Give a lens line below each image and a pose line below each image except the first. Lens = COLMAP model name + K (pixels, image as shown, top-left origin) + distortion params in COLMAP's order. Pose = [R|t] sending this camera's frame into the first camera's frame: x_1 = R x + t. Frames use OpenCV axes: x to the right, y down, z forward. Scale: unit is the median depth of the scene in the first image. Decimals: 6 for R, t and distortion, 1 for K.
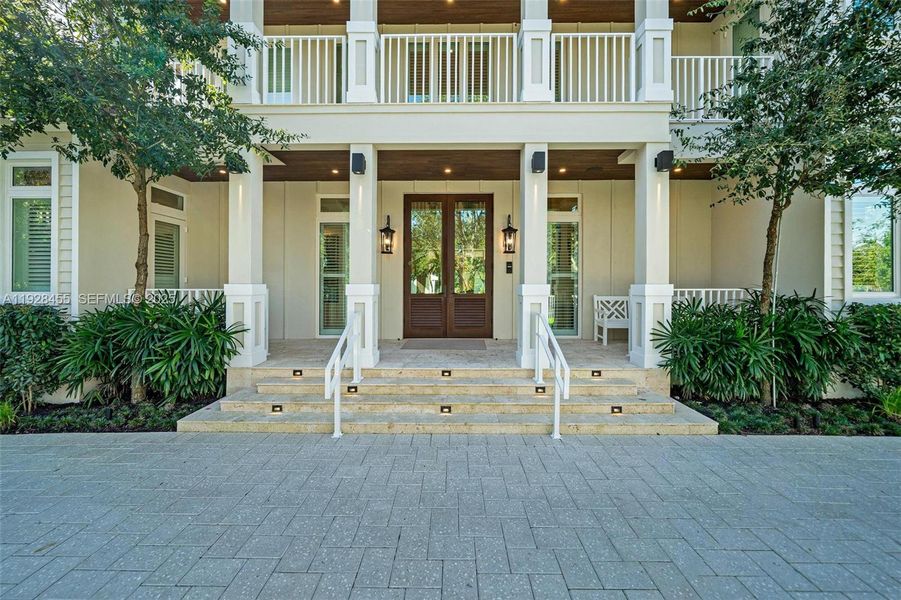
lens RADIAL K [[412.3, 0, 449.6], [0, 412.3, 275.8], [0, 0, 1]] dist [0.000000, -0.000003]
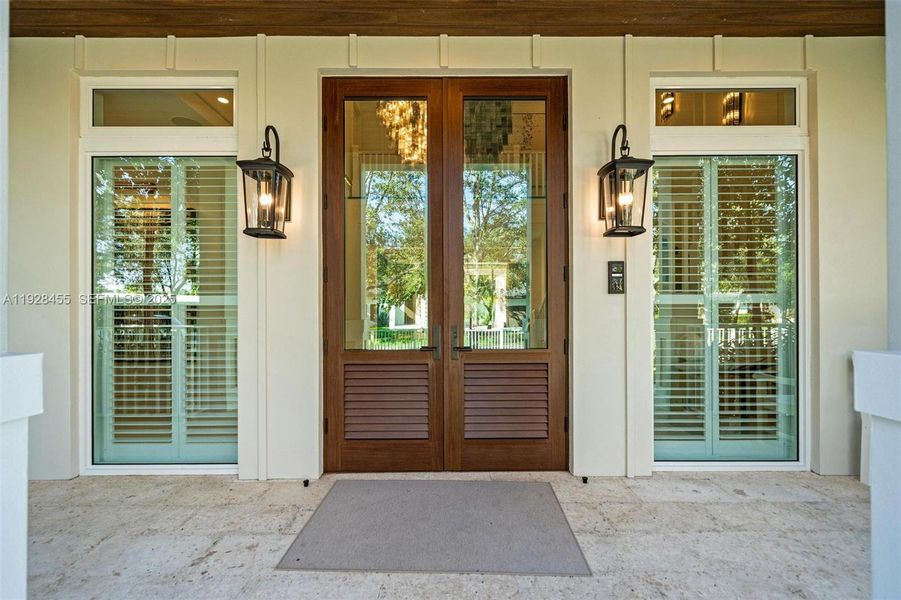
lens RADIAL K [[499.6, 0, 450.5], [0, 499.6, 300.0], [0, 0, 1]] dist [0.001384, 0.000152]
pose [[0.999909, -0.005315, 0.012404, -0.005028], [0.005338, 0.999984, -0.001805, -0.000683], [-0.012394, 0.001872, 0.999921, 0.559345]]
